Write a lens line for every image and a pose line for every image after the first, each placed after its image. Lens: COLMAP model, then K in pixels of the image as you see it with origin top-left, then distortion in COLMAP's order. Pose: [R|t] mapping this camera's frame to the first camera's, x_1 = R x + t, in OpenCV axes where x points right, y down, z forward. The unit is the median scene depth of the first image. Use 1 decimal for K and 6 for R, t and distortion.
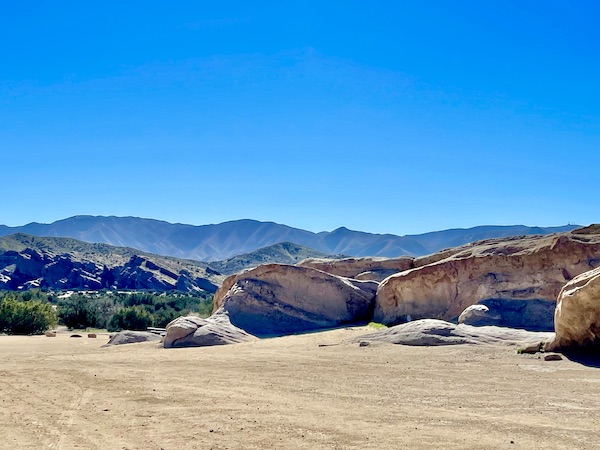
lens RADIAL K [[966.0, 0, 299.9], [0, 966.0, 225.3], [0, 0, 1]] dist [0.157879, 0.000000]
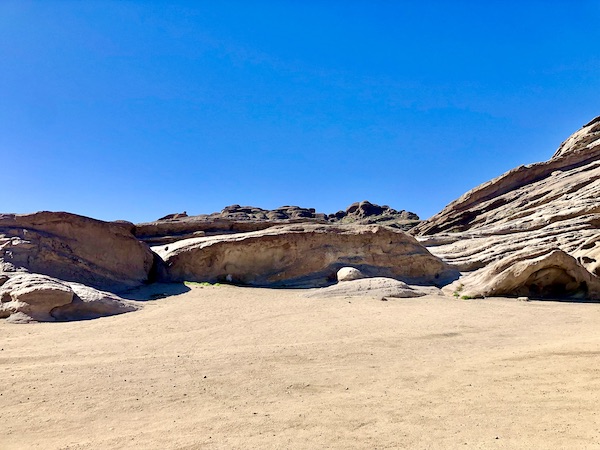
lens RADIAL K [[490.7, 0, 306.1], [0, 490.7, 212.9], [0, 0, 1]] dist [0.006659, -0.005354]
pose [[0.177712, 0.130787, 0.975353, -0.423072], [-0.090674, 0.989089, -0.116107, 0.073478], [-0.979896, -0.067805, 0.187632, 0.745237]]
